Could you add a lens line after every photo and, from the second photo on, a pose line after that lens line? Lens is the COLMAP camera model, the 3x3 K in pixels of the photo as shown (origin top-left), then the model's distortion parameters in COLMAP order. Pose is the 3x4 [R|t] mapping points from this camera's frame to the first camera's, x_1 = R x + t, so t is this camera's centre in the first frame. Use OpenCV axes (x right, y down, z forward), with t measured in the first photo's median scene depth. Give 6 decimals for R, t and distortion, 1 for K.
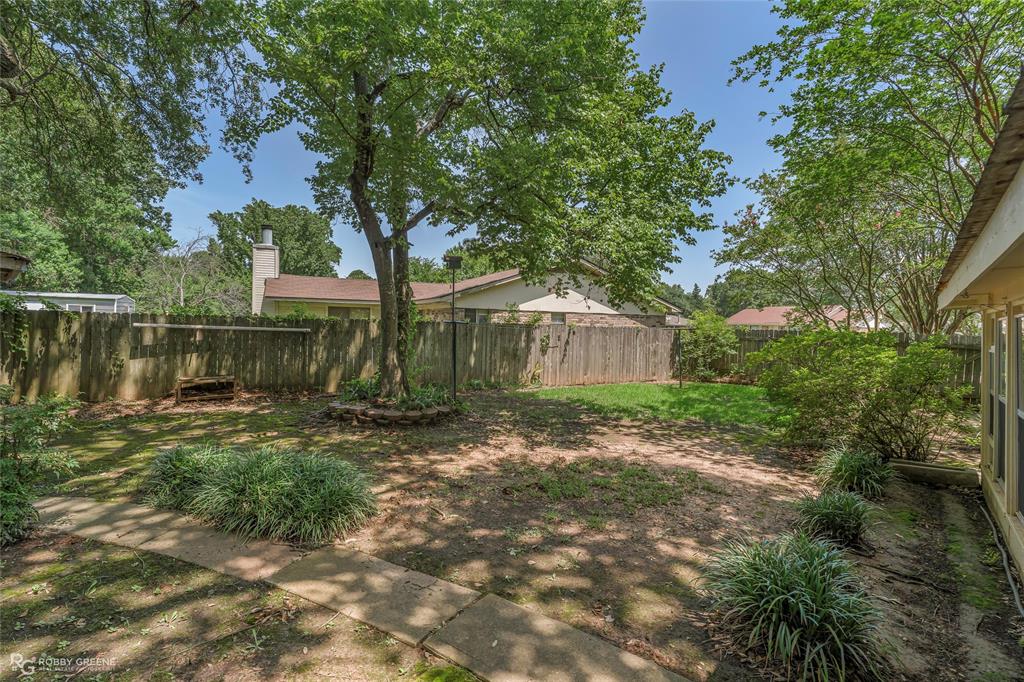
lens RADIAL K [[470.7, 0, 509.6], [0, 470.7, 330.9], [0, 0, 1]] dist [-0.009999, 0.005520]
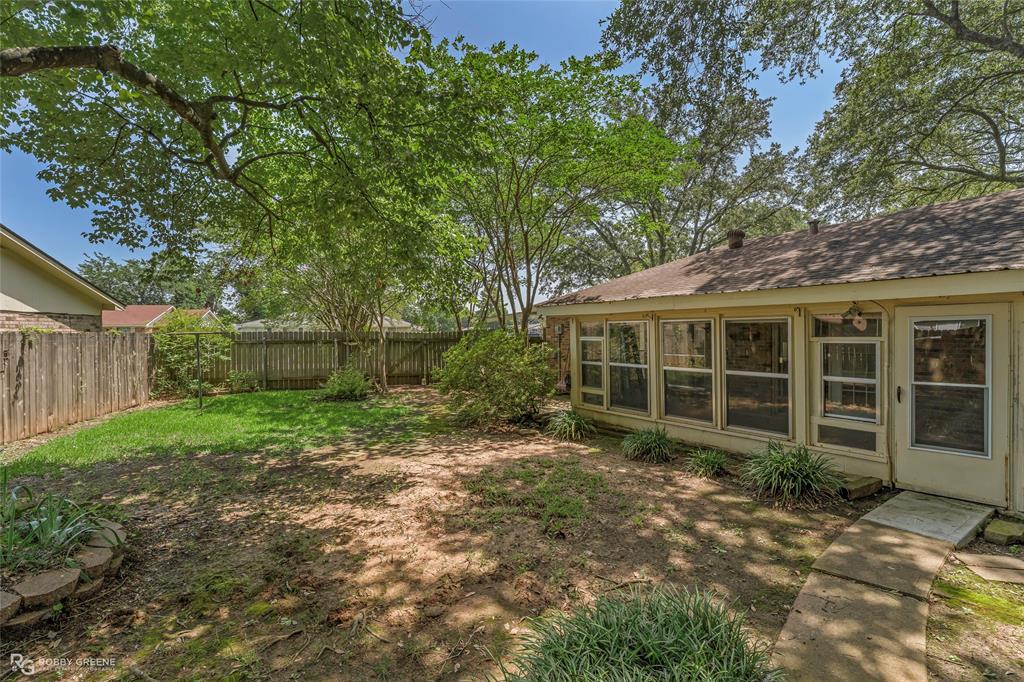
lens RADIAL K [[470.7, 0, 509.5], [0, 470.7, 335.0], [0, 0, 1]] dist [-0.009999, 0.005520]
pose [[0.232744, -0.027939, 0.972137, -1.036462], [0.021821, 0.999486, 0.023501, -0.029657], [-0.972293, 0.015743, 0.233233, 1.152267]]
